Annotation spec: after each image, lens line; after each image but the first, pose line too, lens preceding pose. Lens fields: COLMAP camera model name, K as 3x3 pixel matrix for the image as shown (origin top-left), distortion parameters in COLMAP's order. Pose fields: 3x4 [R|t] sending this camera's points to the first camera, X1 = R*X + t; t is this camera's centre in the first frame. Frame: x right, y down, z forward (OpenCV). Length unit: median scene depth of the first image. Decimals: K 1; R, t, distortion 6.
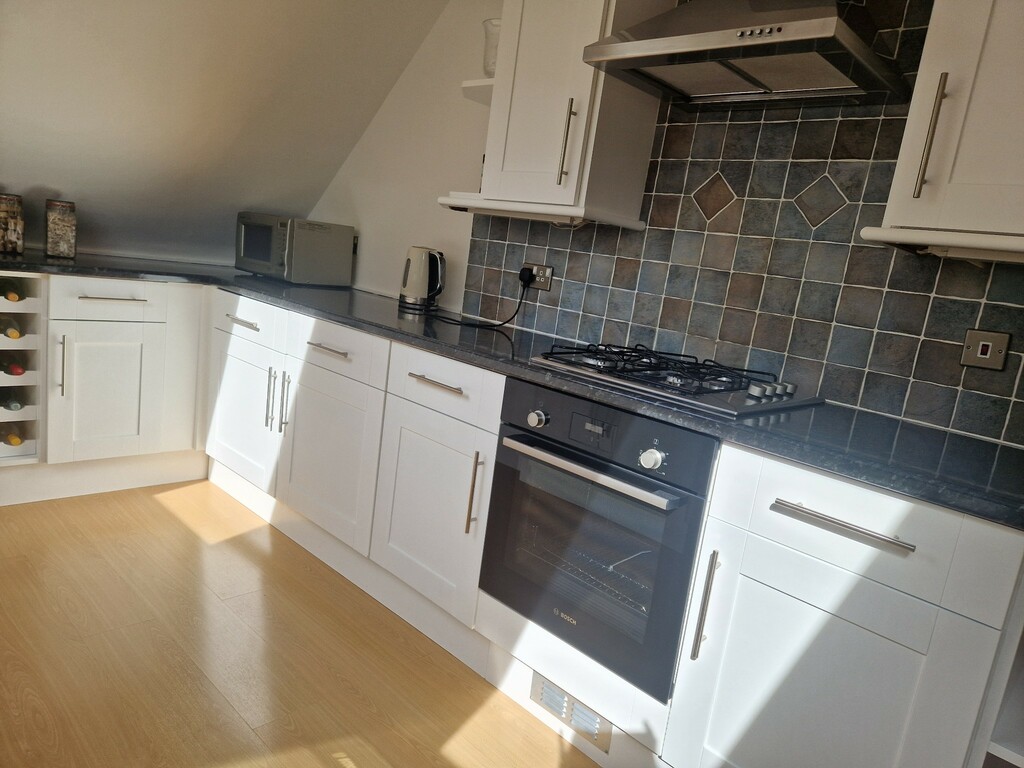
lens RADIAL K [[688.4, 0, 512.7], [0, 688.4, 388.5], [0, 0, 1]] dist [0.051306, -0.028856]
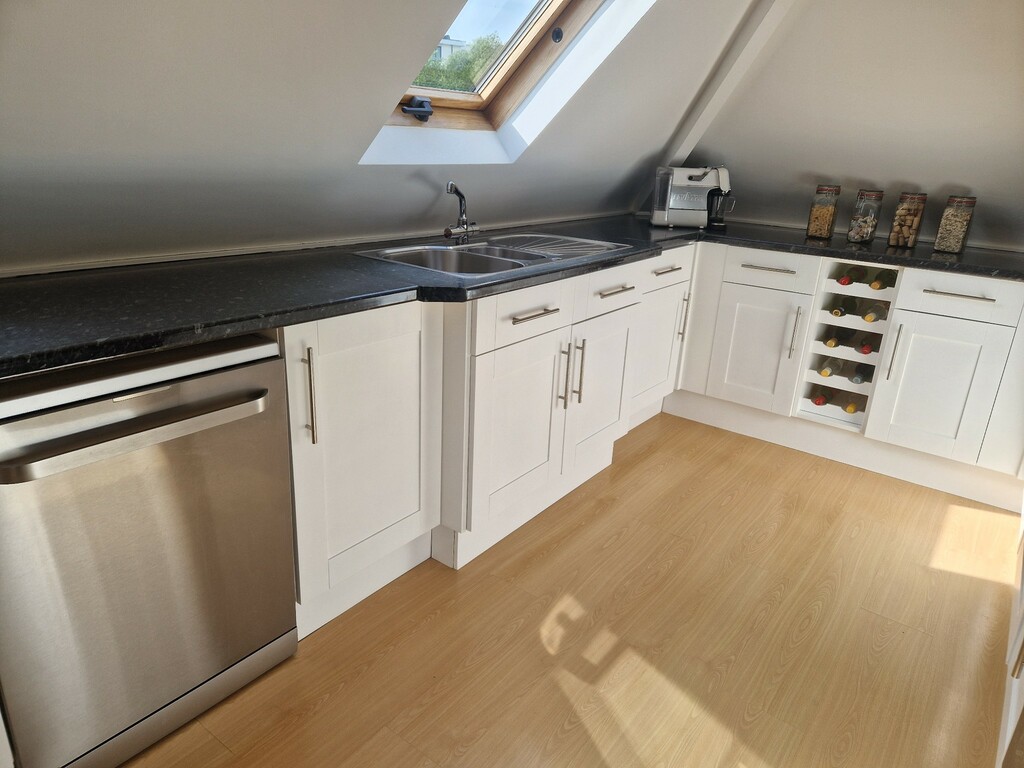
lens RADIAL K [[688.4, 0, 515.3], [0, 688.4, 383.3], [0, 0, 1]] dist [0.051306, -0.028856]
pose [[0.105855, 0.204752, -0.973073, 0.363353], [-0.210752, 0.960960, 0.179277, -0.059371], [0.971791, 0.186100, 0.144875, 0.305203]]
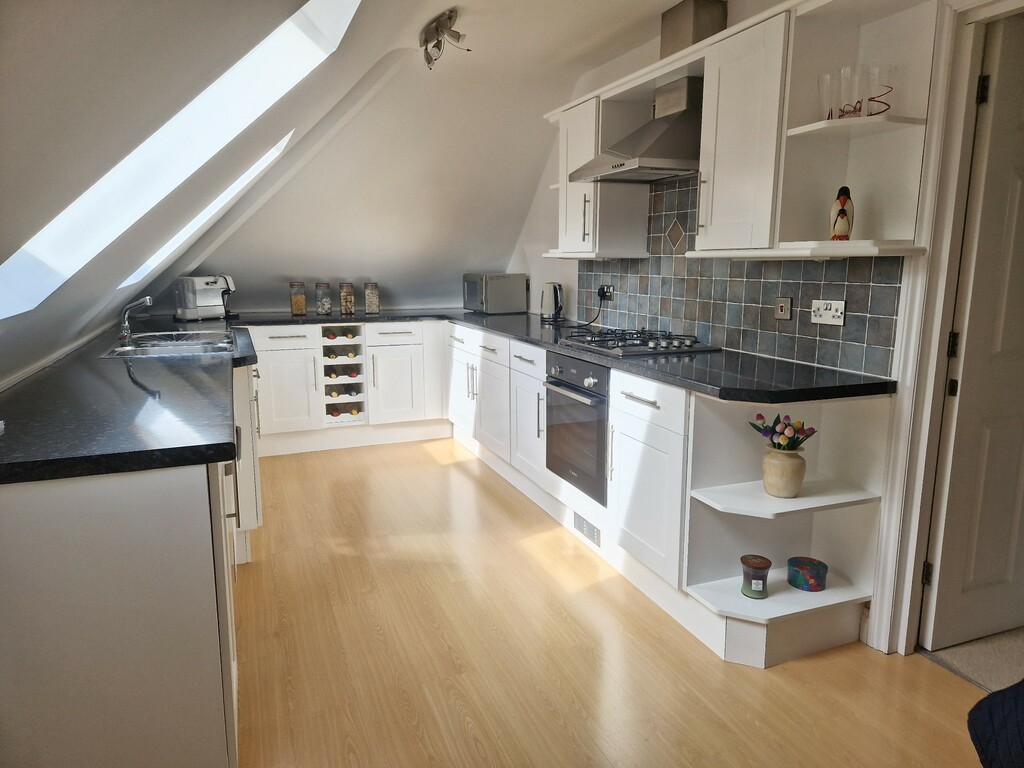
lens RADIAL K [[688.4, 0, 517.5], [0, 688.4, 385.3], [0, 0, 1]] dist [0.051306, -0.028856]
pose [[0.901748, -0.062643, -0.427698, 0.517293], [0.046724, 0.997772, -0.047627, 0.117860], [0.429729, 0.022964, 0.902666, -0.523829]]
